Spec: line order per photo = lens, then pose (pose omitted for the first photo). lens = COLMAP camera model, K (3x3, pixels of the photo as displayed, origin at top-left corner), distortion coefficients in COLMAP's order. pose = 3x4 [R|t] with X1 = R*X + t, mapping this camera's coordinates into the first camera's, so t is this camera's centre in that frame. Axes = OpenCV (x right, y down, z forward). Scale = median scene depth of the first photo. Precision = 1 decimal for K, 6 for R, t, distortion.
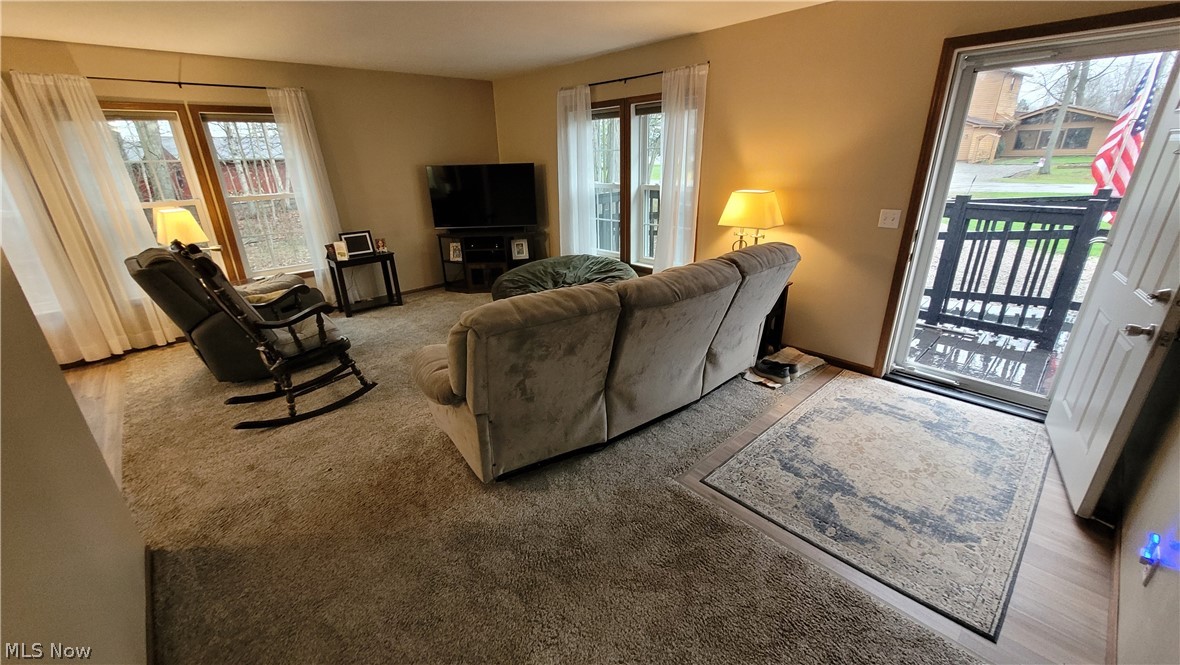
lens RADIAL K [[465.1, 0, 590.0], [0, 465.1, 332.5], [0, 0, 1]] dist [0.001734, 0.000342]
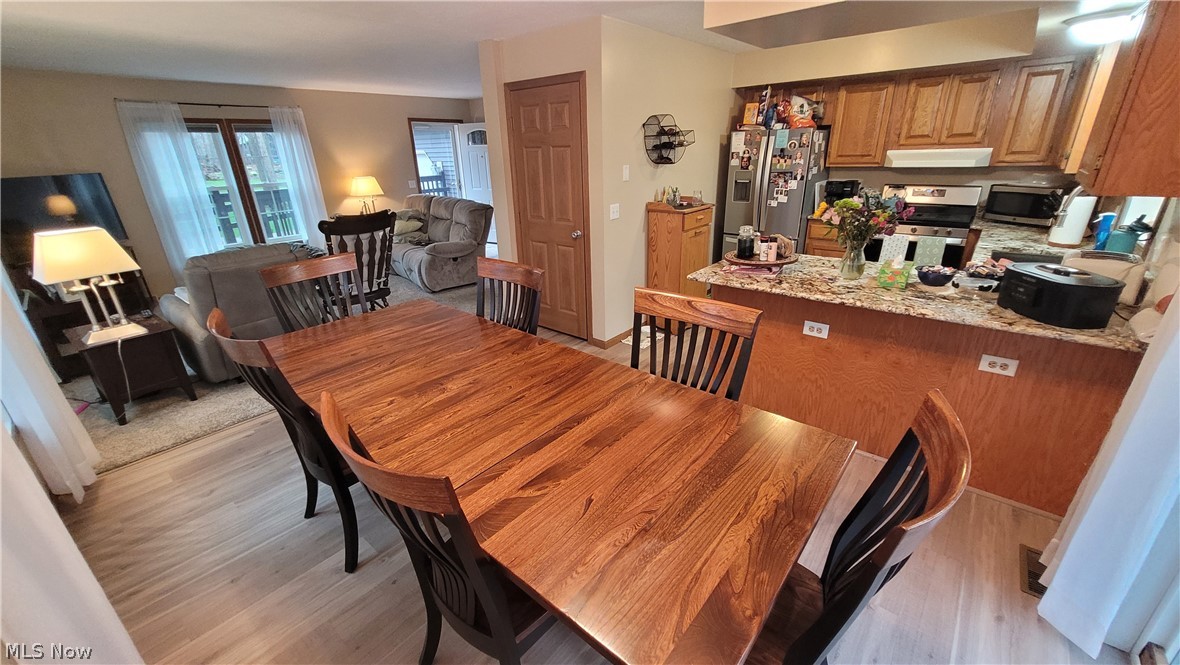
lens RADIAL K [[465.1, 0, 590.0], [0, 465.1, 332.5], [0, 0, 1]] dist [0.001734, 0.000342]
pose [[-0.118795, -0.340608, 0.932670, -1.884771], [0.384075, 0.850440, 0.359498, -0.085145], [-0.915628, 0.400922, 0.029791, 0.327813]]
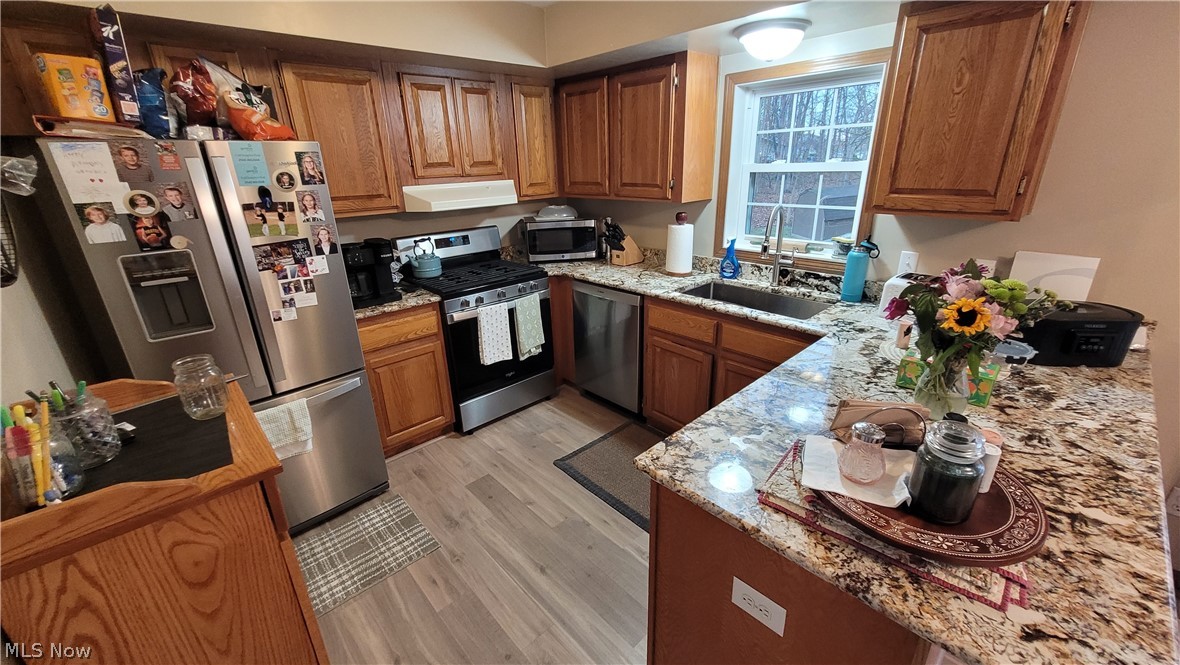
lens RADIAL K [[465.1, 0, 590.0], [0, 465.1, 332.5], [0, 0, 1]] dist [0.001734, 0.000342]
pose [[-0.998804, 0.045290, 0.018408, -0.956130], [0.046219, 0.752084, 0.657444, -0.055166], [0.015932, 0.657509, -0.753278, 0.181876]]
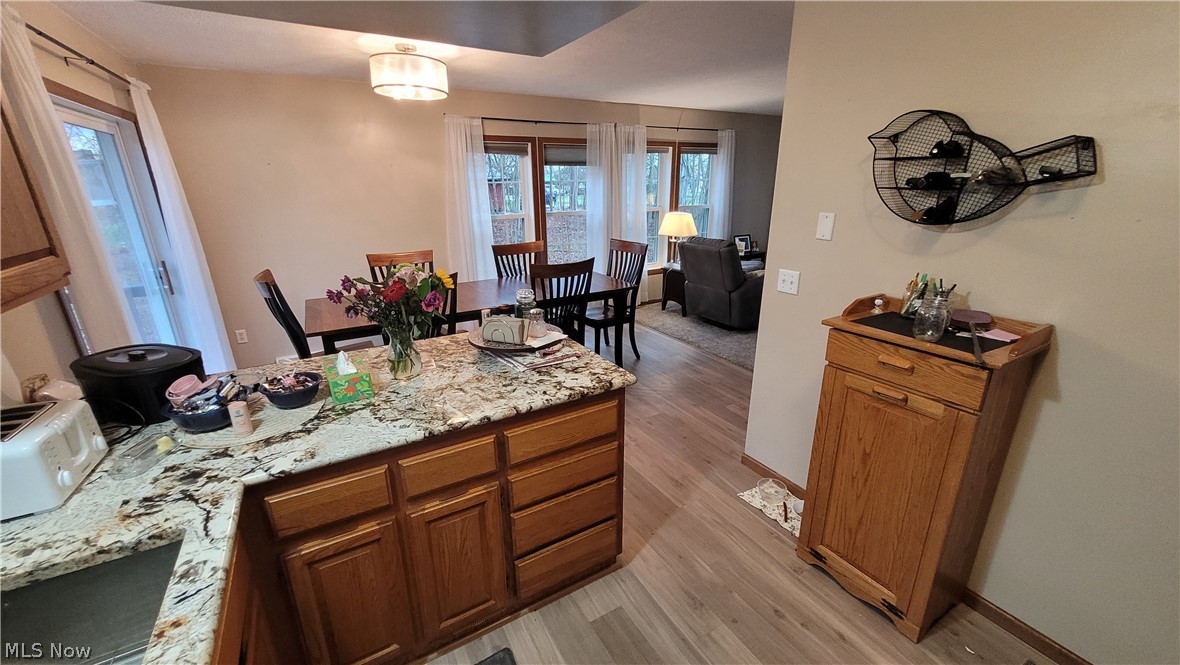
lens RADIAL K [[465.1, 0, 590.0], [0, 465.1, 332.5], [0, 0, 1]] dist [0.001734, 0.000342]
pose [[0.976630, 0.080071, -0.199455, -0.929577], [-0.089152, 0.995332, -0.036959, 0.212560], [0.195565, 0.053877, 0.979210, -0.525503]]
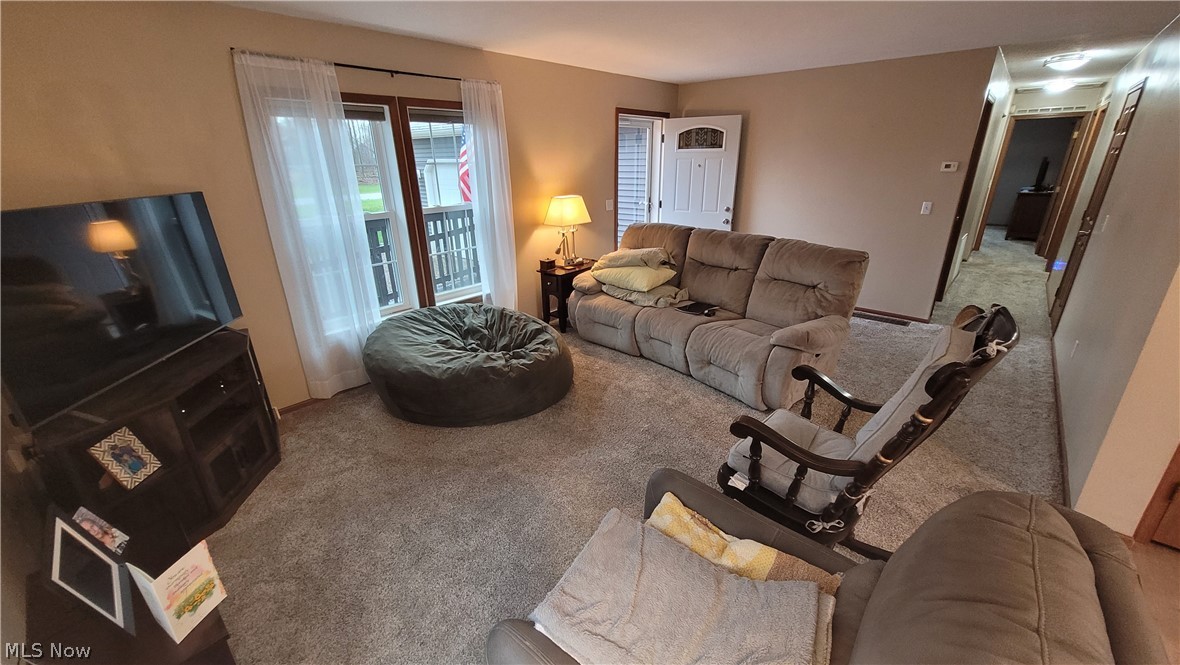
lens RADIAL K [[465.1, 0, 590.0], [0, 465.1, 332.5], [0, 0, 1]] dist [0.001734, 0.000342]
pose [[-0.097546, -0.326260, 0.940233, -1.007128], [0.374333, 0.863337, 0.338413, -0.397780], [-0.922149, 0.384971, 0.037915, 1.057769]]
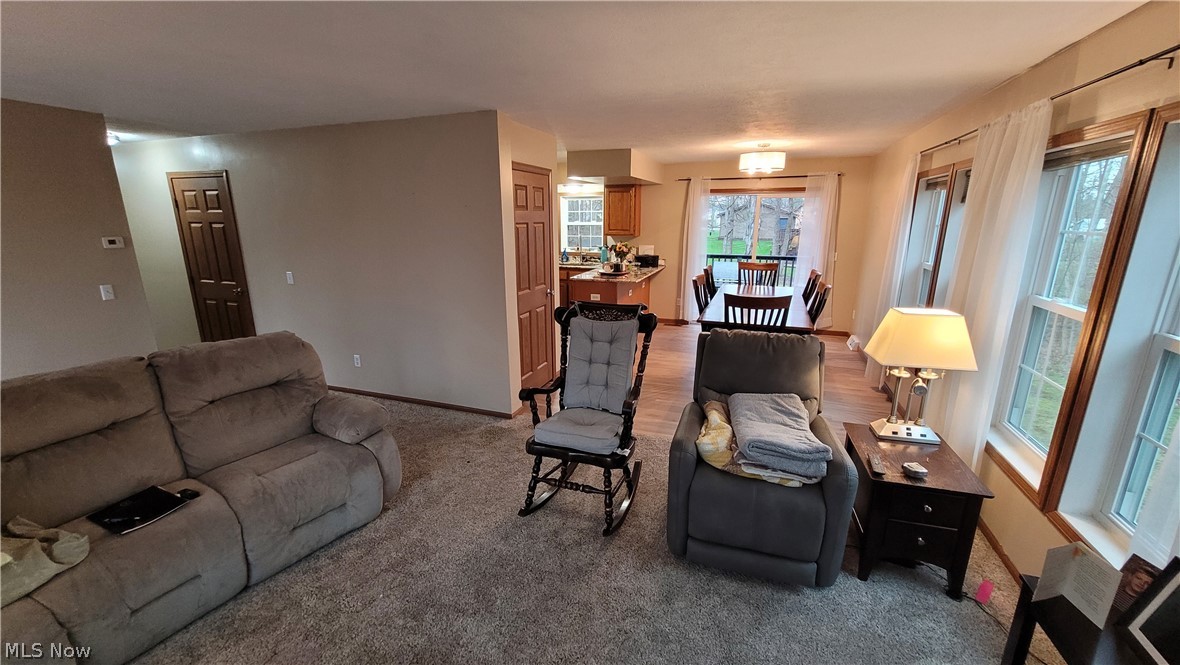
lens RADIAL K [[465.1, 0, 590.0], [0, 465.1, 332.5], [0, 0, 1]] dist [0.001734, 0.000342]
pose [[-0.890931, 0.138381, -0.432543, -0.263101], [-0.137423, 0.825644, 0.547200, -0.555819], [0.432848, 0.546958, -0.716575, 1.380290]]
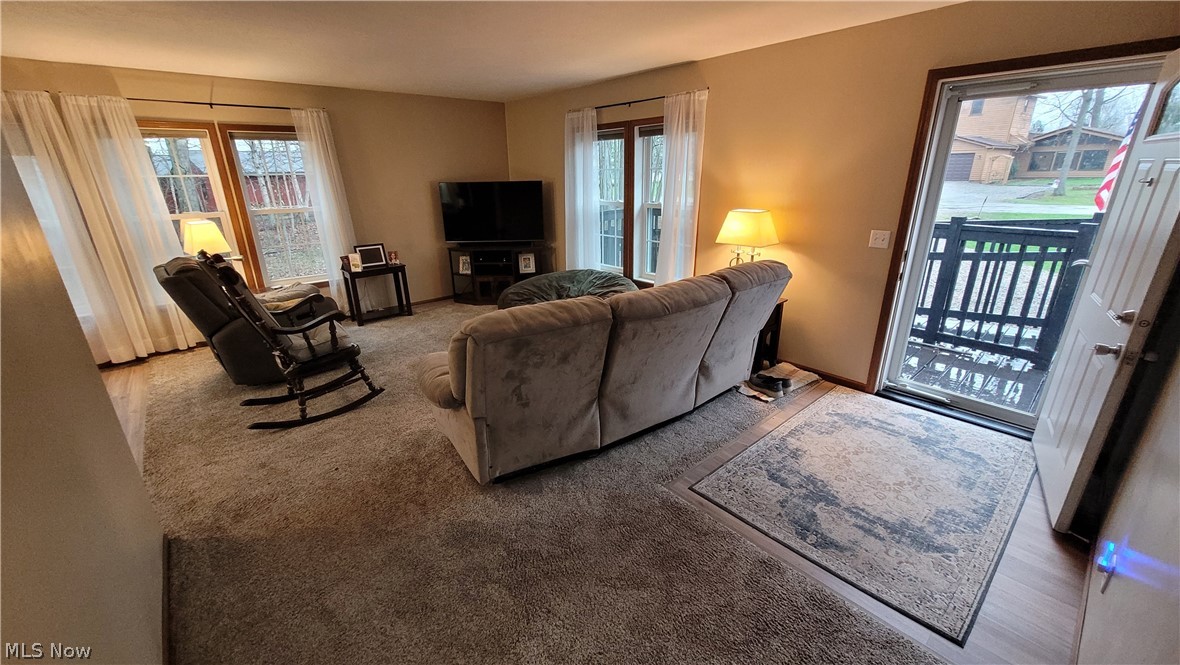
lens RADIAL K [[465.1, 0, 590.0], [0, 465.1, 332.5], [0, 0, 1]] dist [0.001734, 0.000342]
pose [[0.999595, 0.017931, -0.022098, 0.023874], [-0.018609, 0.999351, -0.030859, 0.005844], [0.021531, 0.031257, 0.999279, -0.036738]]
